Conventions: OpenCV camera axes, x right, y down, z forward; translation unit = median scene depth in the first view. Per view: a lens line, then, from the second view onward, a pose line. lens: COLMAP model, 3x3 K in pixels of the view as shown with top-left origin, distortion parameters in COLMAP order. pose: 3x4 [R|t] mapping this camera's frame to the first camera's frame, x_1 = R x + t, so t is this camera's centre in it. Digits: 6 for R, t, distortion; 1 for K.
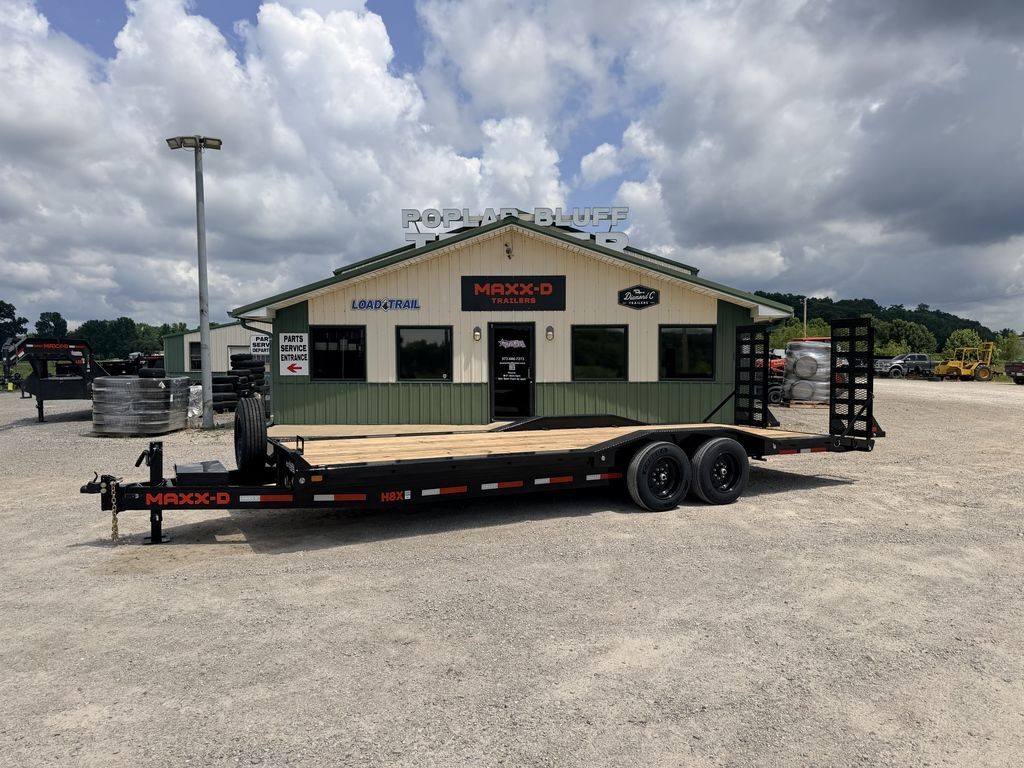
lens RADIAL K [[767.2, 0, 508.1], [0, 767.2, 390.8], [0, 0, 1]] dist [0.038771, -0.088510]
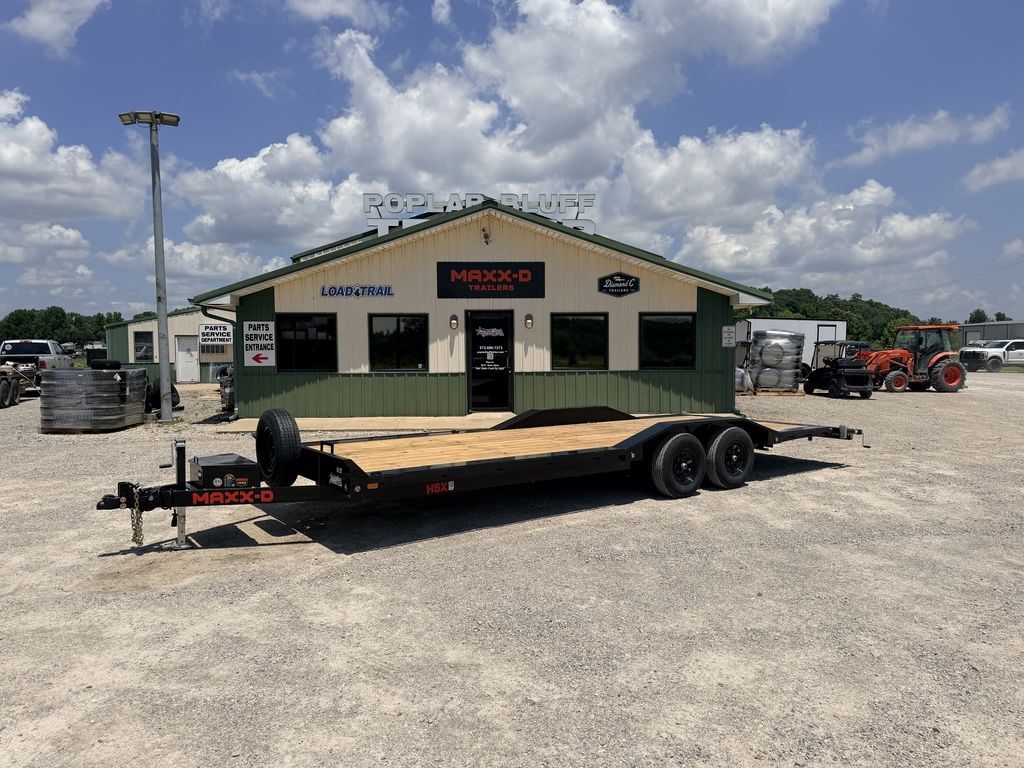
lens RADIAL K [[767.2, 0, 510.5], [0, 767.2, 378.3], [0, 0, 1]] dist [0.038771, -0.088510]
pose [[0.997055, -0.006420, 0.076423, -0.043404], [0.006590, 0.999976, -0.001974, -0.000885], [-0.076408, 0.002472, 0.997074, 0.032383]]
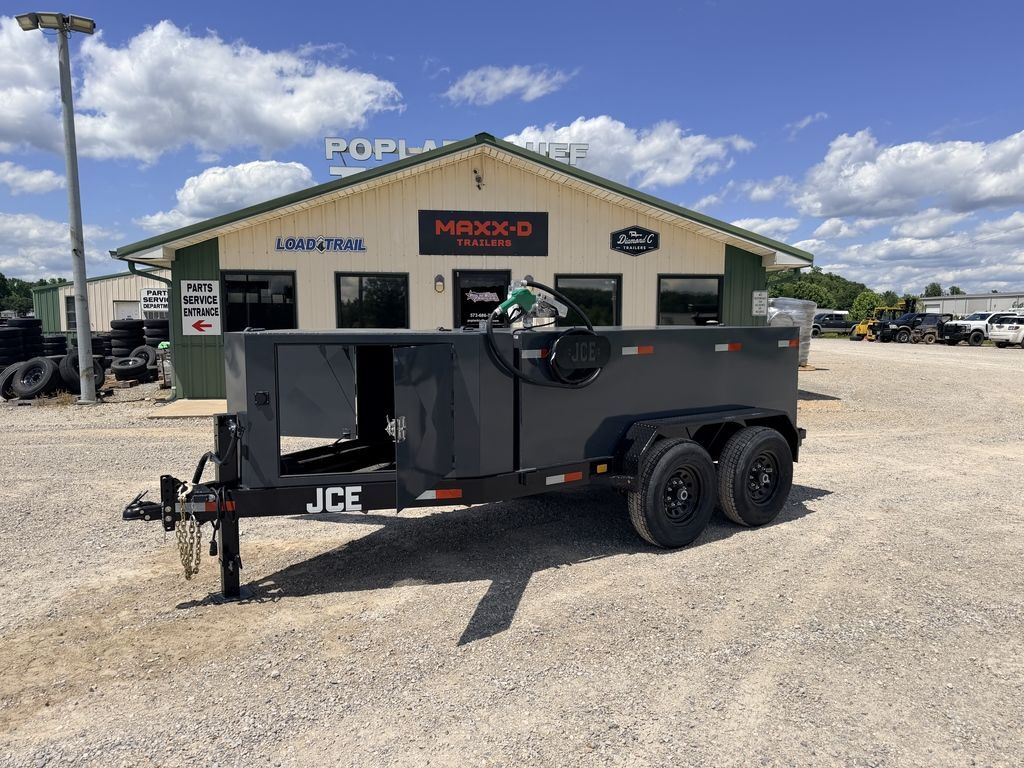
lens RADIAL K [[753.8, 0, 511.8], [0, 753.8, 397.4], [0, 0, 1]] dist [0.036041, -0.061518]
pose [[0.991246, -0.010632, 0.131600, -0.070148], [0.002490, 0.998081, 0.061879, -0.003878], [-0.132005, -0.061010, 0.989370, 0.200773]]
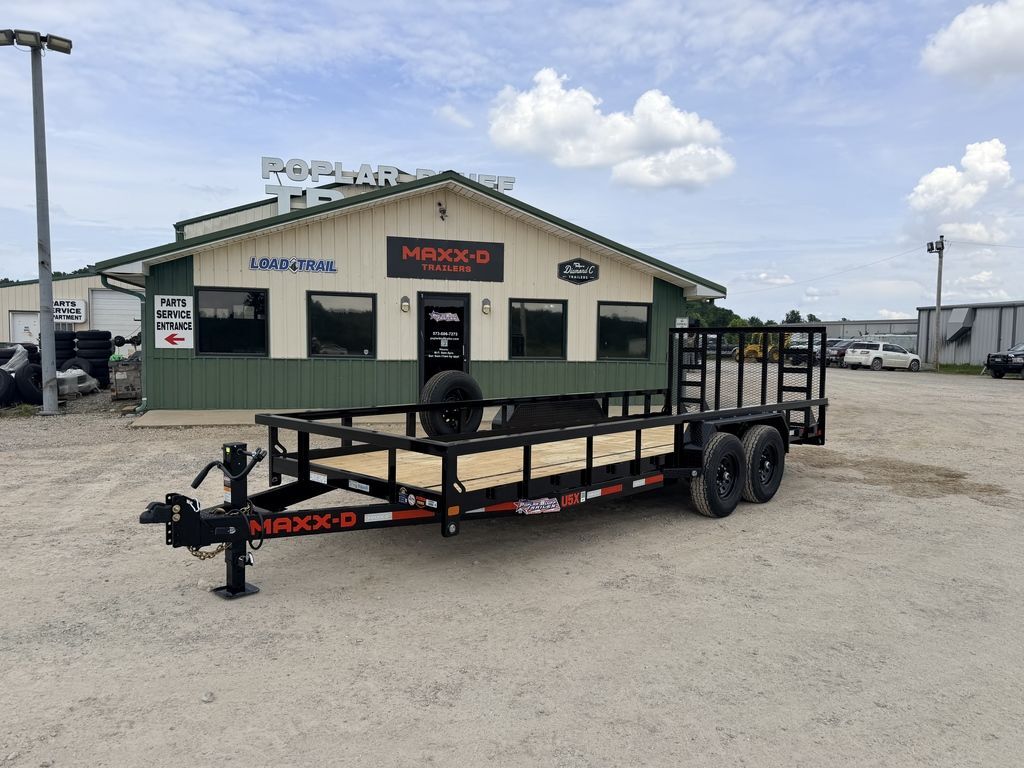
lens RADIAL K [[767.2, 0, 526.0], [0, 767.2, 395.5], [0, 0, 1]] dist [0.038771, -0.088510]
pose [[0.952048, -0.001859, 0.305943, -0.176825], [-0.008379, 0.999448, 0.032149, 0.000379], [-0.305834, -0.033171, 0.951507, 0.122853]]
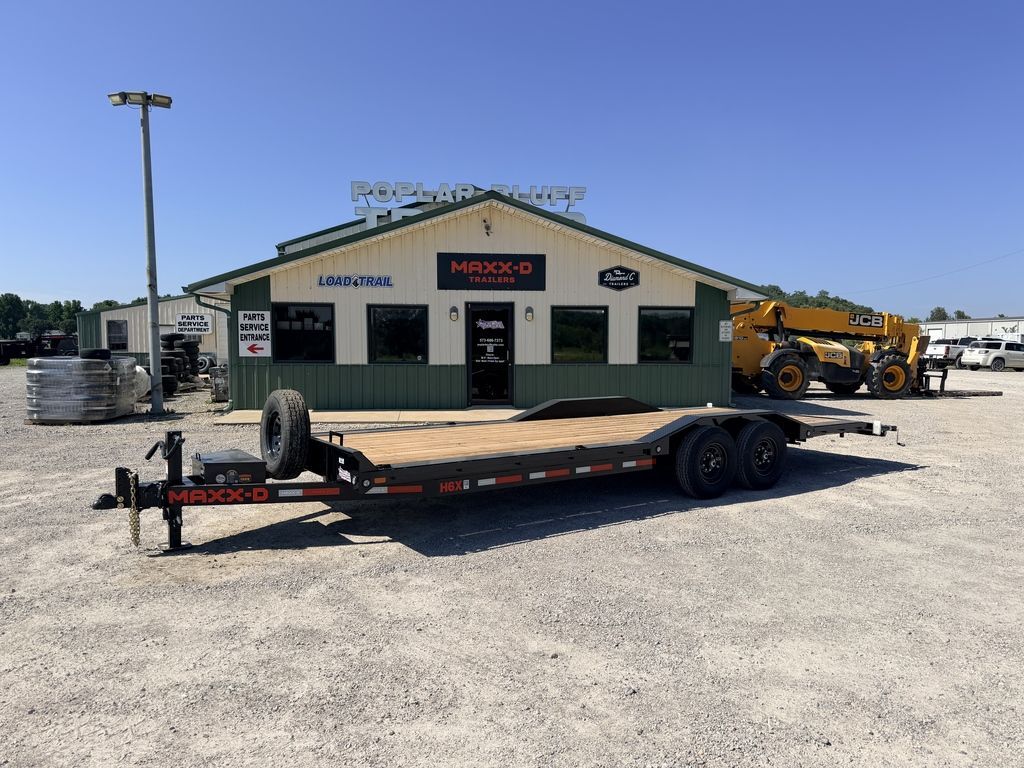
lens RADIAL K [[767.2, 0, 518.6], [0, 767.2, 394.3], [0, 0, 1]] dist [0.038771, -0.088510]
pose [[0.991646, -0.003289, 0.128948, -0.084047], [-0.000251, 0.999624, 0.027426, -0.000100], [-0.128990, -0.027230, 0.991272, 0.038133]]
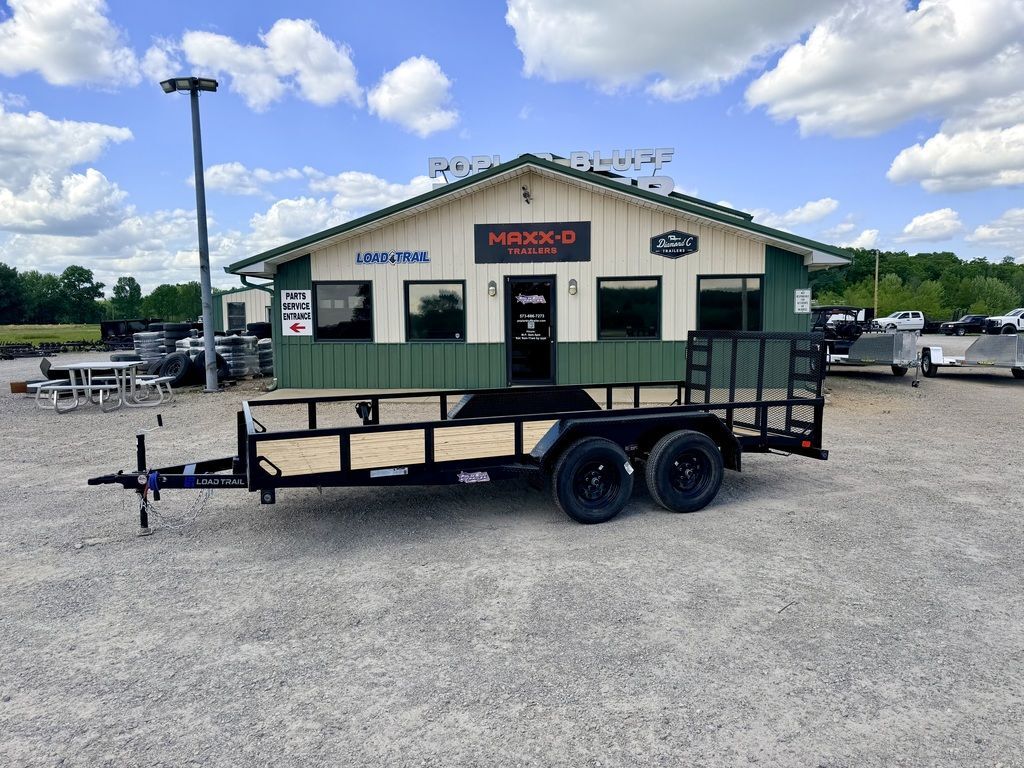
lens RADIAL K [[753.8, 0, 502.1], [0, 753.8, 388.0], [0, 0, 1]] dist [0.036041, -0.061518]
pose [[0.995692, 0.000518, -0.092724, 0.053839], [0.004053, 0.998785, 0.049109, -0.000633], [0.092636, -0.049274, 0.994480, 0.111248]]
